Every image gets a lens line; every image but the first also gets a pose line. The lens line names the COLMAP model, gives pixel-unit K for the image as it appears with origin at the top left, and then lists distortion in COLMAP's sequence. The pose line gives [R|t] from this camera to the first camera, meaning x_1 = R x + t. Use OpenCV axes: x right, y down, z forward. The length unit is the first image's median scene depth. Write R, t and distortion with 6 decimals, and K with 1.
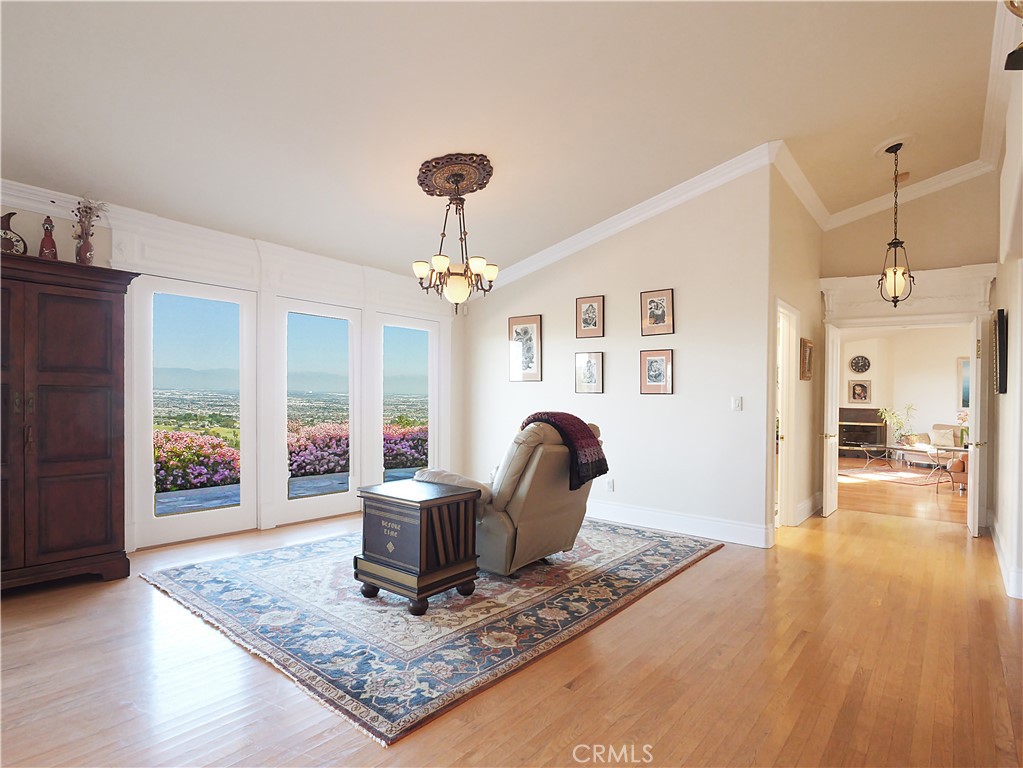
lens RADIAL K [[556.3, 0, 509.9], [0, 556.3, 399.1], [0, 0, 1]] dist [-0.014114, -0.000432]
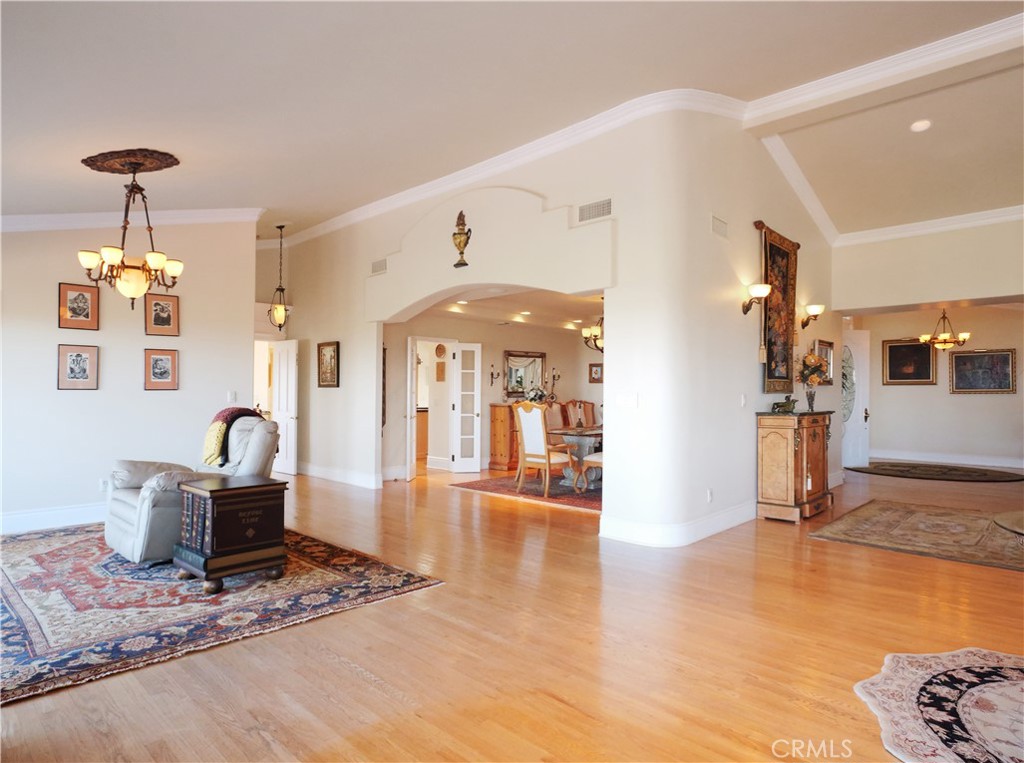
lens RADIAL K [[586.7, 0, 512.0], [0, 586.7, 381.5], [0, 0, 1]] dist [-0.000525, -0.000137]
pose [[0.068584, -0.000465, 0.997645, -1.353151], [0.001815, 0.999998, 0.000342, -0.040247], [-0.997644, 0.001787, 0.068585, 0.383806]]
